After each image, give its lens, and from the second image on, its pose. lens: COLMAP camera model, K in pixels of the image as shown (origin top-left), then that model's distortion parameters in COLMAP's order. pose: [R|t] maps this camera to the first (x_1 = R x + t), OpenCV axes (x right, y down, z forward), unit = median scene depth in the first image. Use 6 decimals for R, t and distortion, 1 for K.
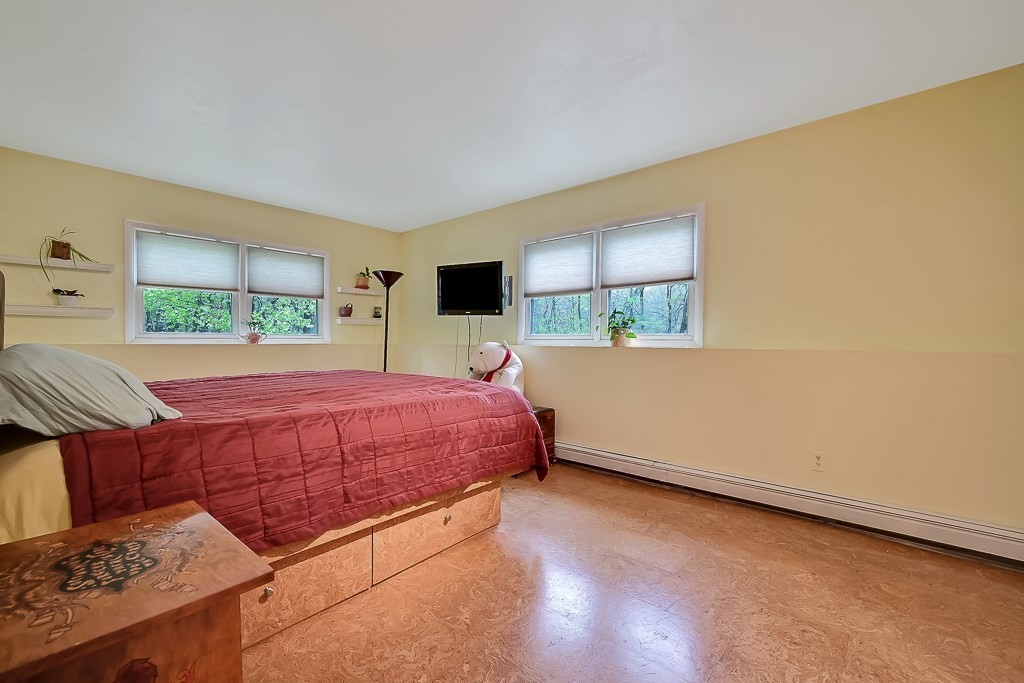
lens RADIAL K [[446.5, 0, 509.1], [0, 446.5, 341.6], [0, 0, 1]] dist [0.008658, -0.000004]
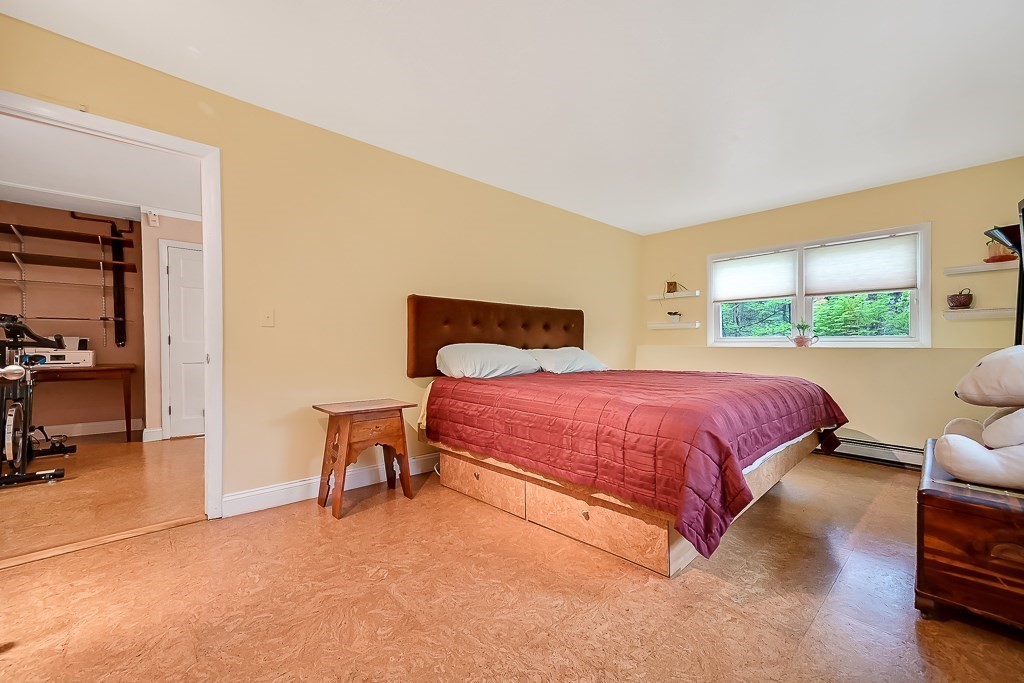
lens RADIAL K [[418.5, 0, 511.0], [0, 418.5, 347.3], [0, 0, 1]] dist [-0.000001, 0.000018]
pose [[-0.110721, 0.001820, -0.993850, 0.804304], [-0.005031, 0.999984, 0.002391, 0.013122], [0.993839, 0.005265, -0.110711, 0.904613]]
